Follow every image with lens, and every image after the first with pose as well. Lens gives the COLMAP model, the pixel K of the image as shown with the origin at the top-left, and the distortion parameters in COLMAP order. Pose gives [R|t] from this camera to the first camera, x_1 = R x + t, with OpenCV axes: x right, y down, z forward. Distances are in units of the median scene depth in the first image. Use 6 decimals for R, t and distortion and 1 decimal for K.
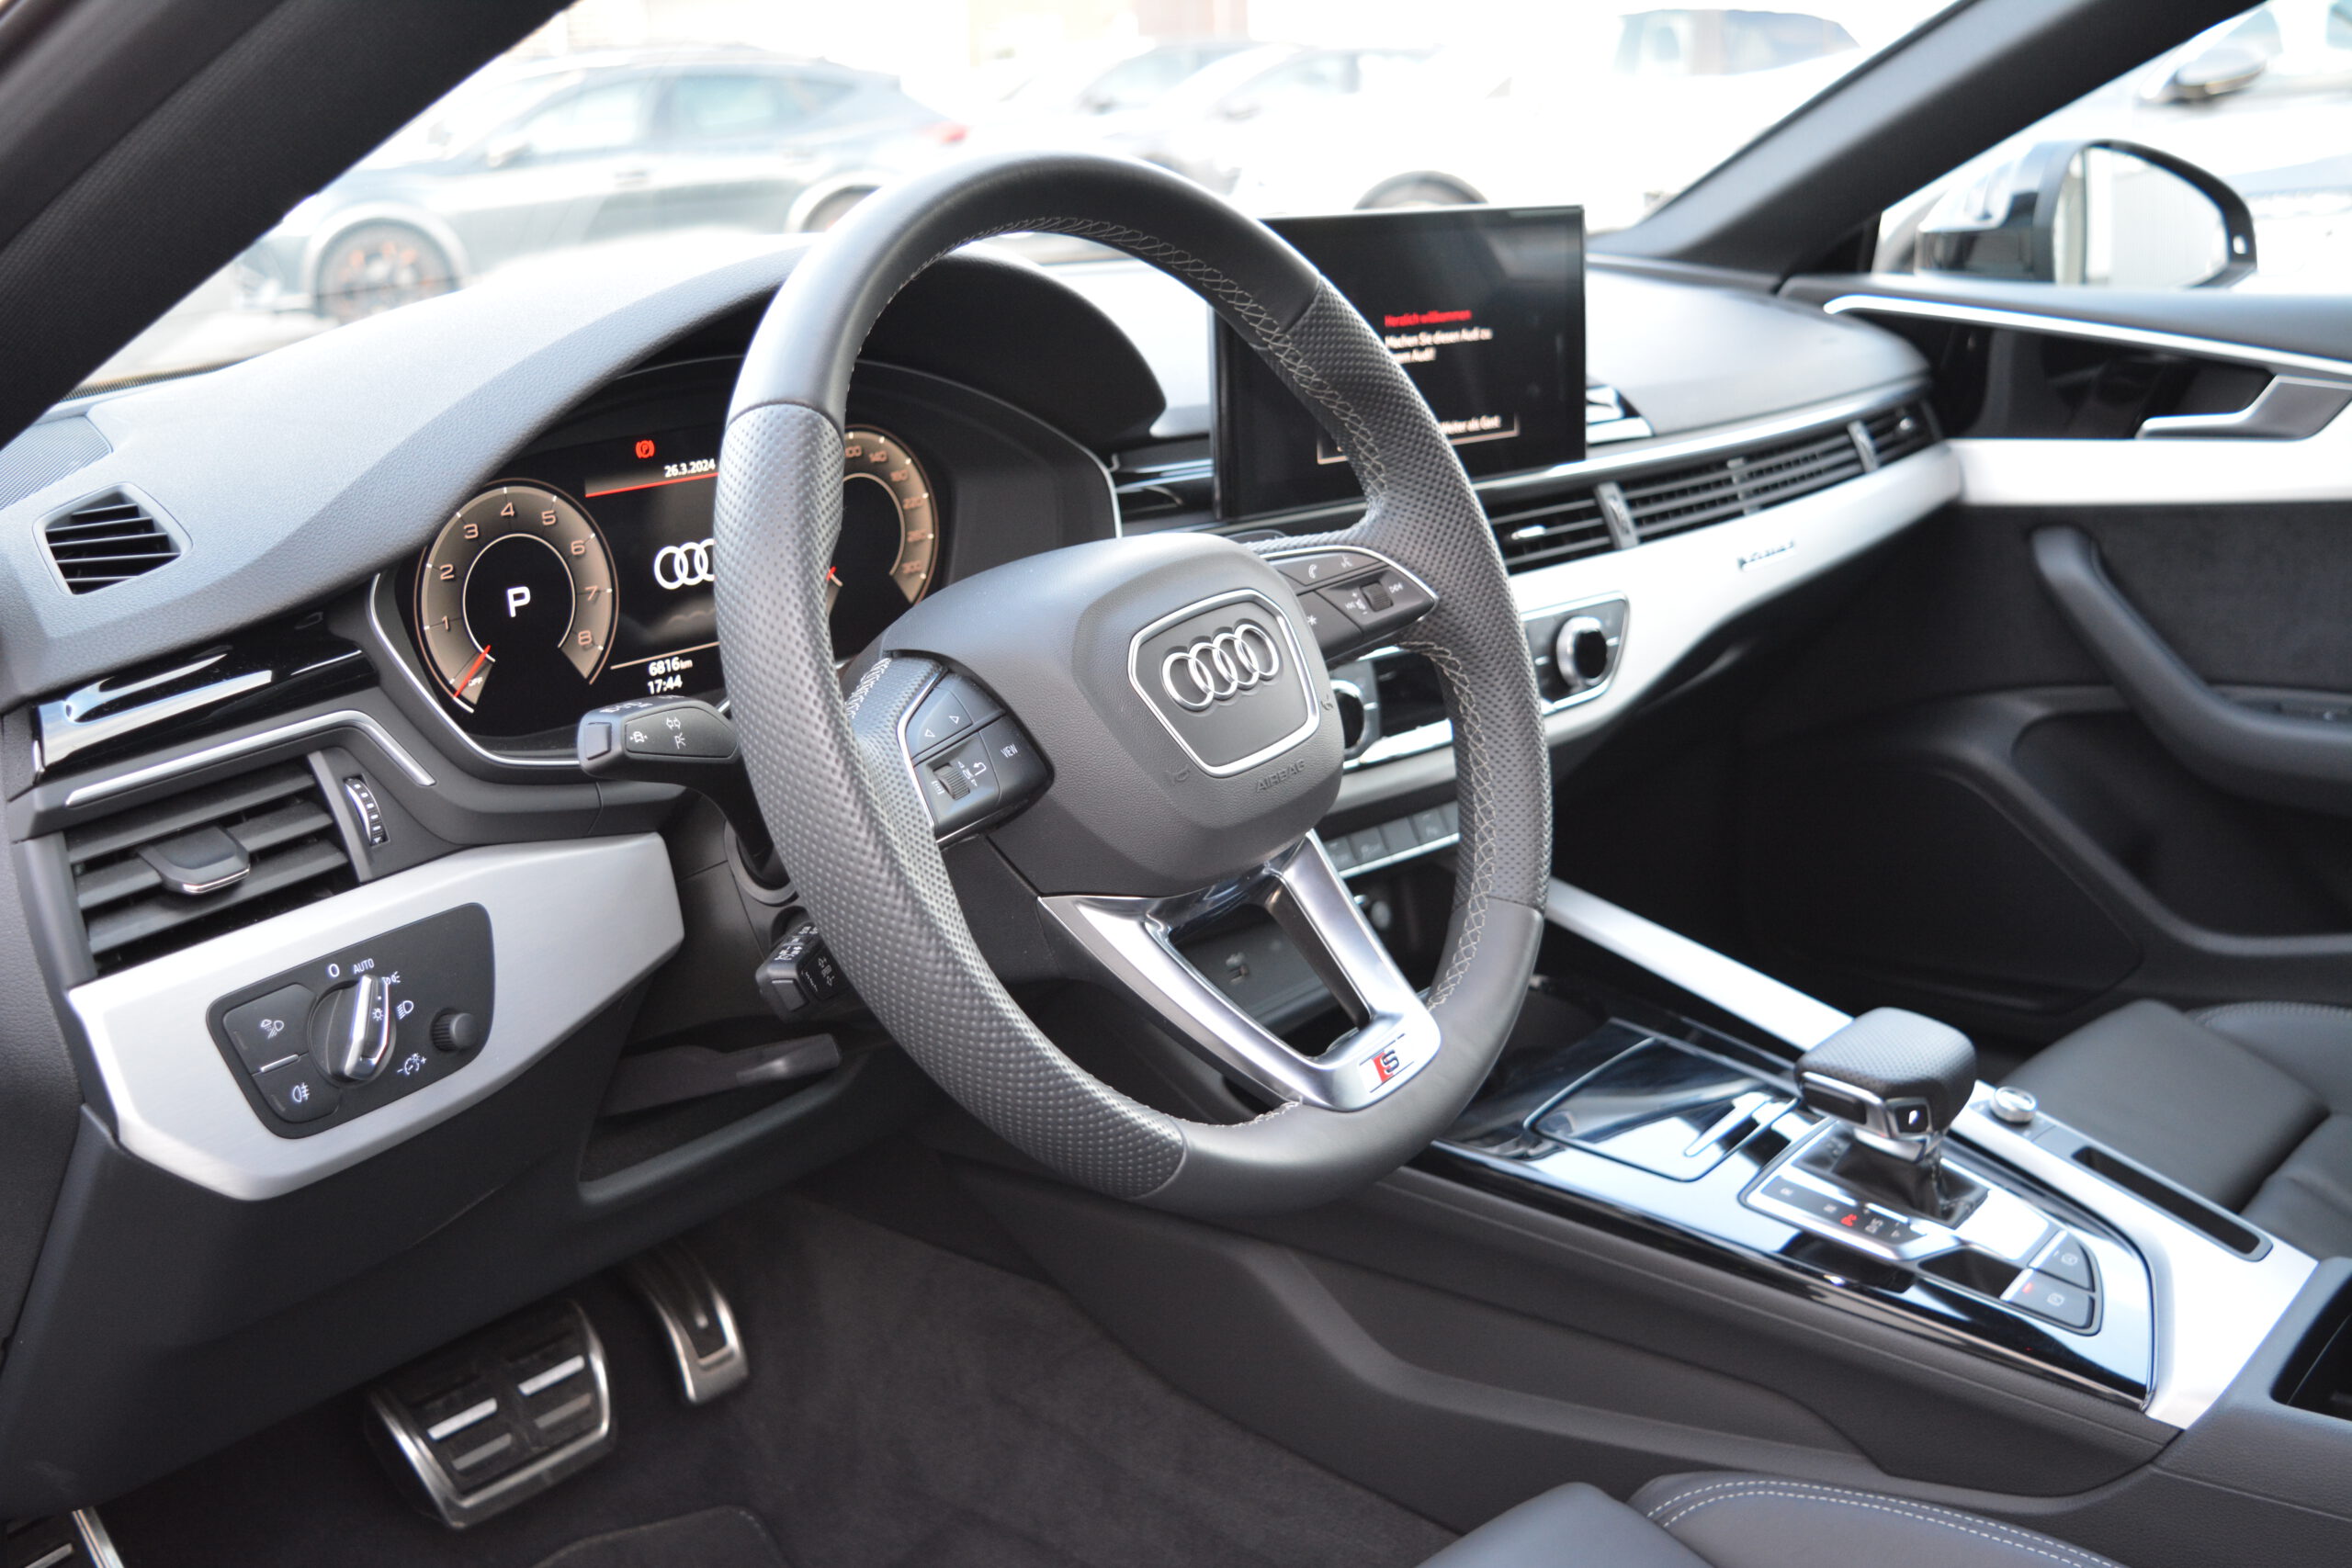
lens RADIAL K [[2450.2, 0, 1176.0], [0, 2450.2, 784.0], [0, 0, 1]] dist [-0.071694, 0.023278]
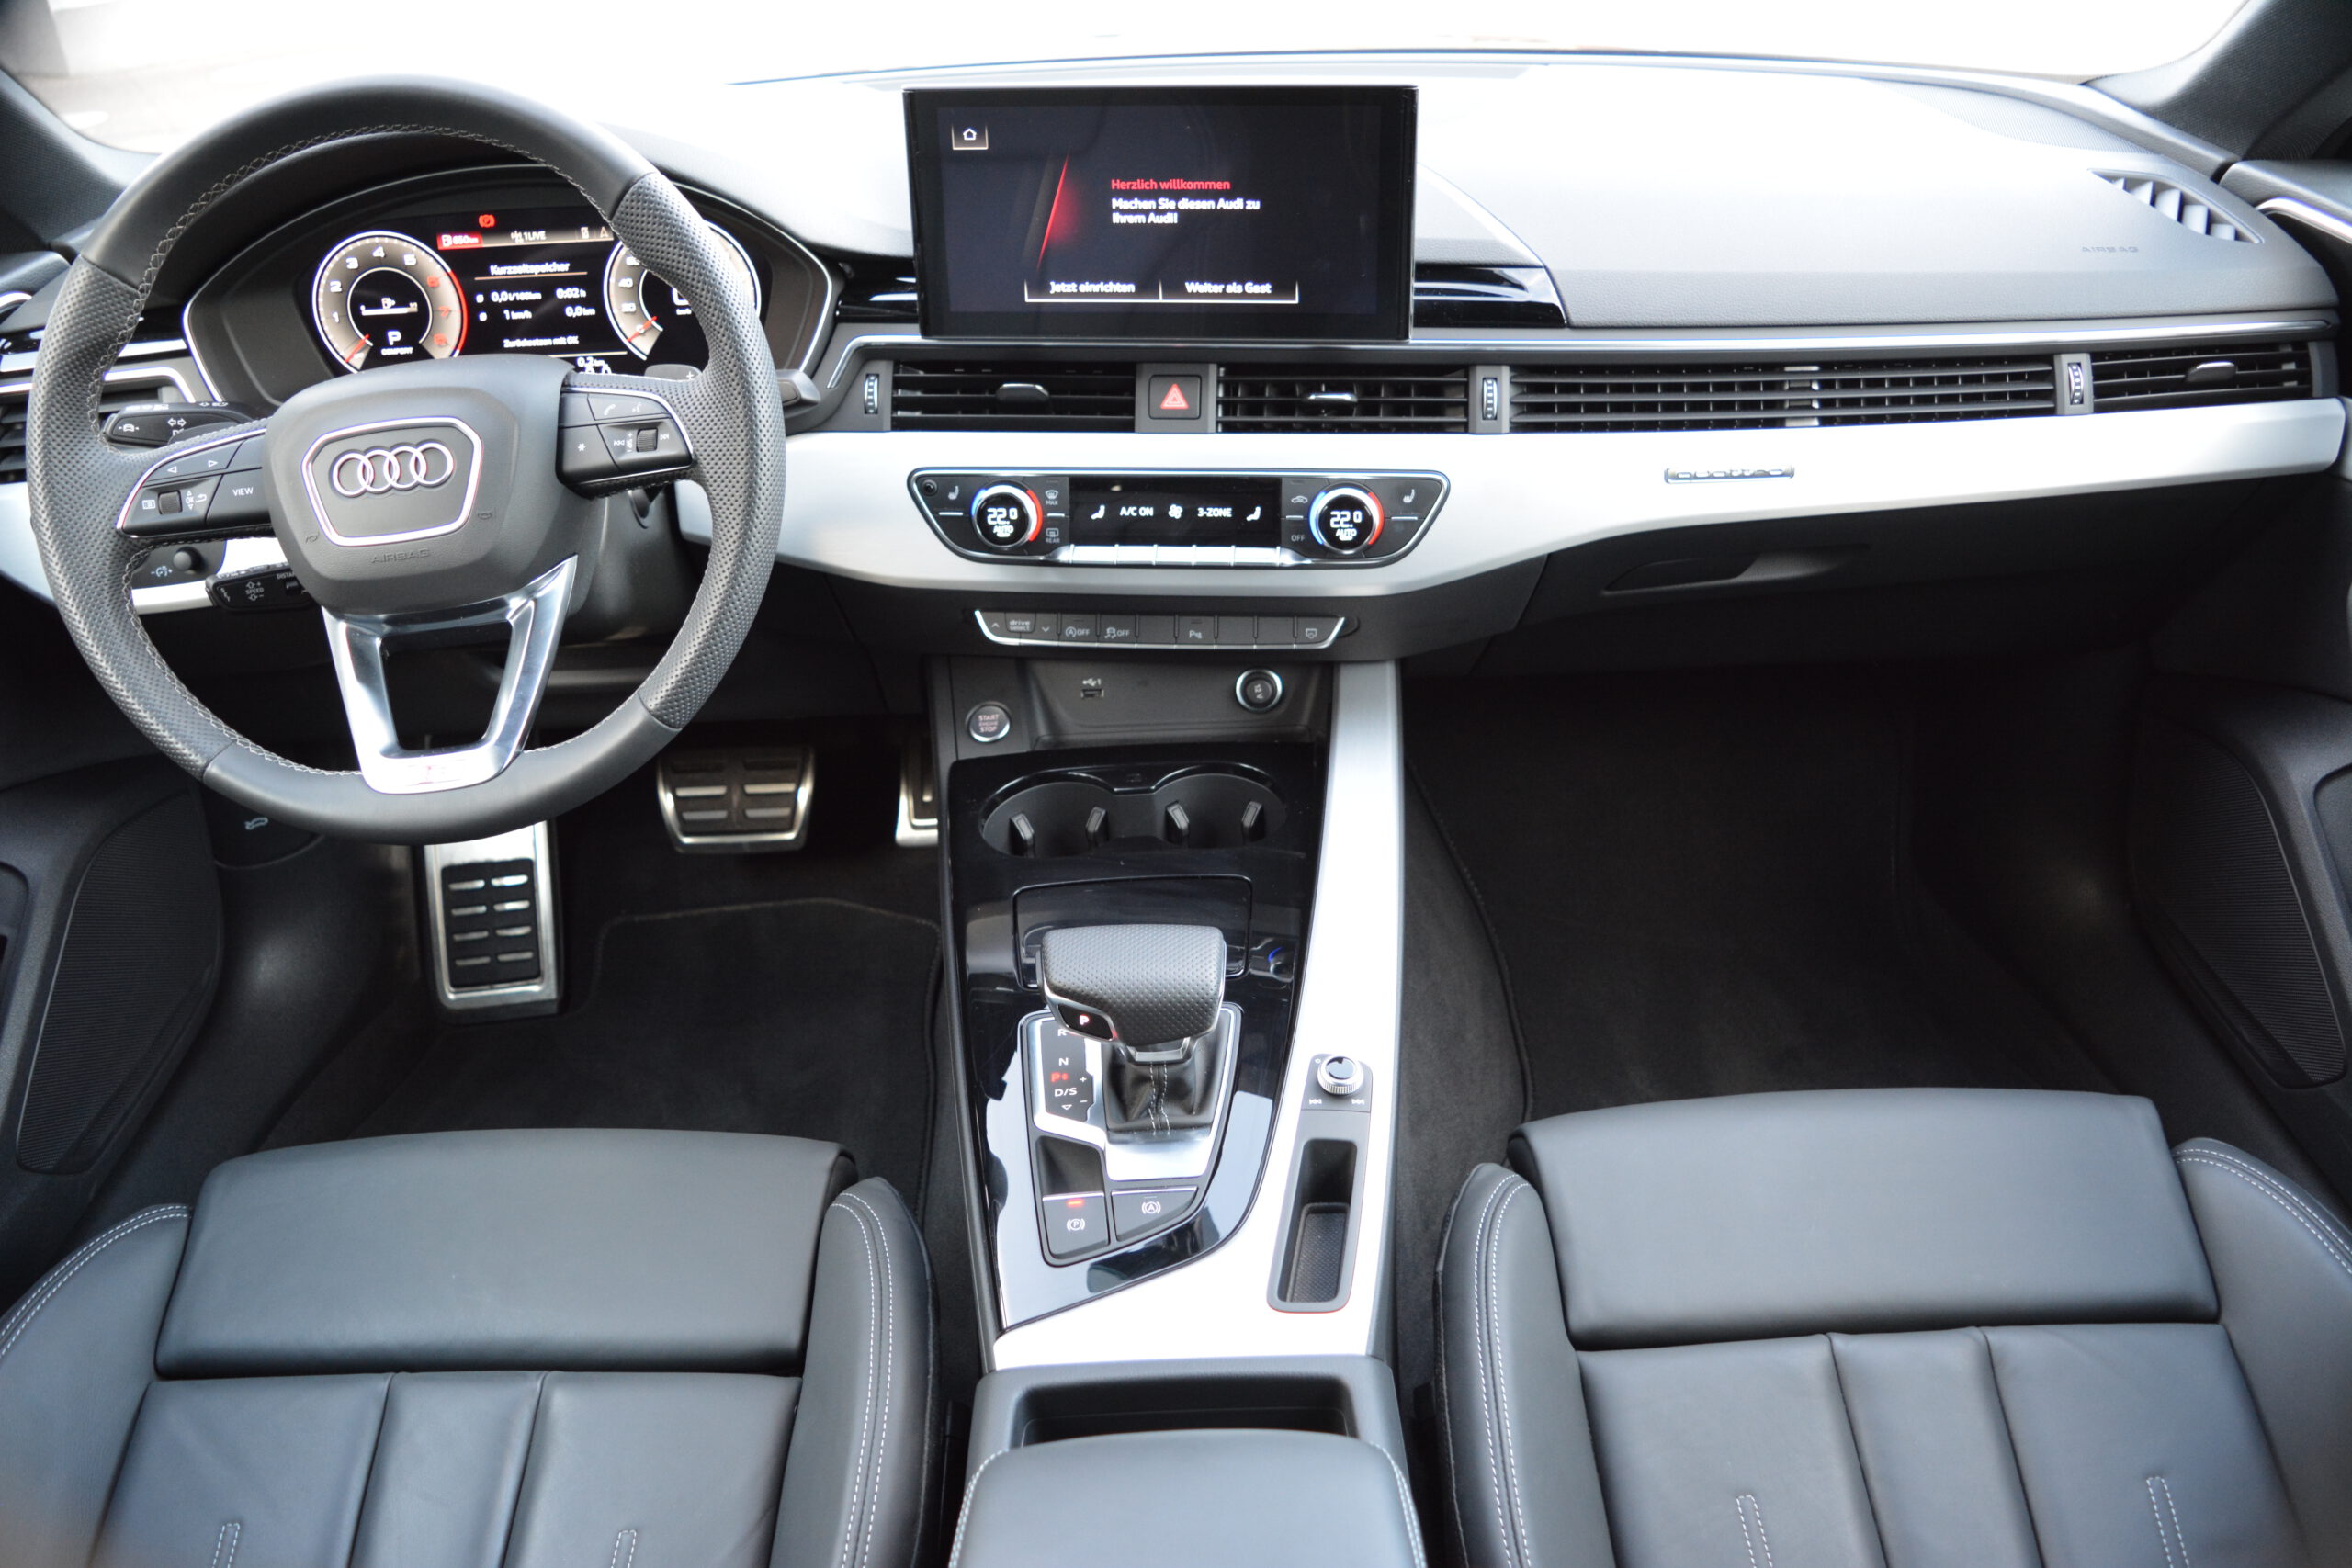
lens RADIAL K [[1958.1, 0, 1176.0], [0, 1958.1, 784.0], [0, 0, 1]] dist [-0.092418, 0.001391]
pose [[0.639020, 0.373495, -0.672425, 0.766656], [-0.183921, 0.923033, 0.337910, -0.231581], [0.746878, -0.092258, 0.658530, 0.400013]]
